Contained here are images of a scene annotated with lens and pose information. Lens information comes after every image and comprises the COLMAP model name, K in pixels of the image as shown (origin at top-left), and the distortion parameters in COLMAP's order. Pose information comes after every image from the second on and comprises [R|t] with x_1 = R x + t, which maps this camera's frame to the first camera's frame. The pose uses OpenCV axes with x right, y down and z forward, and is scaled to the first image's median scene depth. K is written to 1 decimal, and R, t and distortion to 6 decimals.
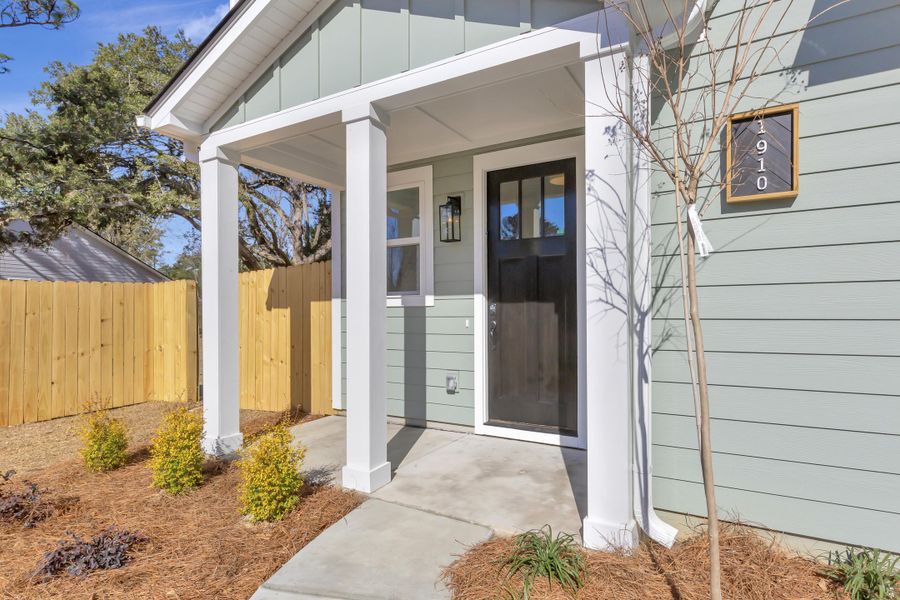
lens RADIAL K [[484.9, 0, 446.4], [0, 484.9, 307.7], [0, 0, 1]] dist [-0.005329, -0.000019]
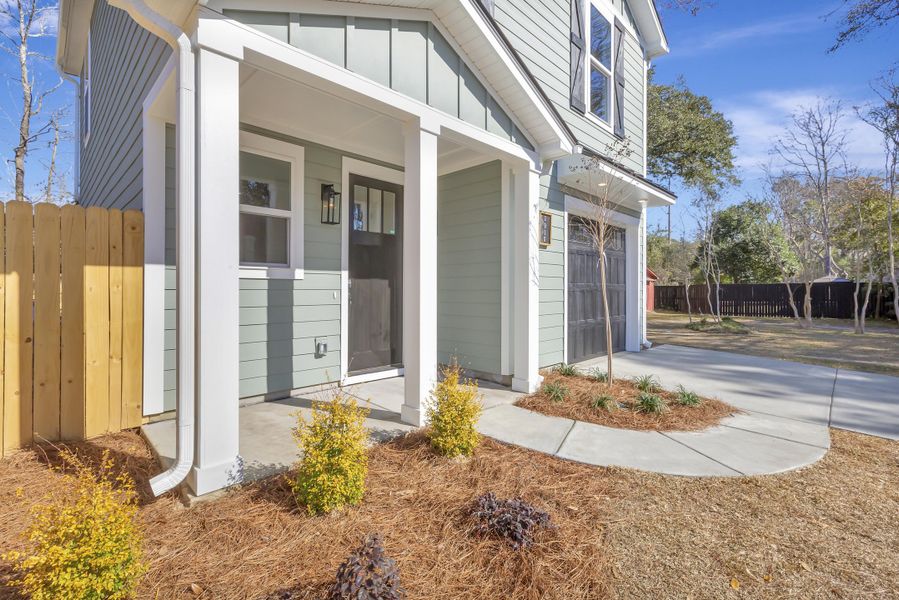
lens RADIAL K [[407.5, 0, 450.5], [0, 407.5, 291.3], [0, 0, 1]] dist [0.001246, 0.000224]
pose [[0.237748, 0.000841, 0.971327, -0.850126], [-0.013286, 0.999909, 0.002386, 0.017104], [-0.971236, -0.013472, 0.237738, 0.485142]]
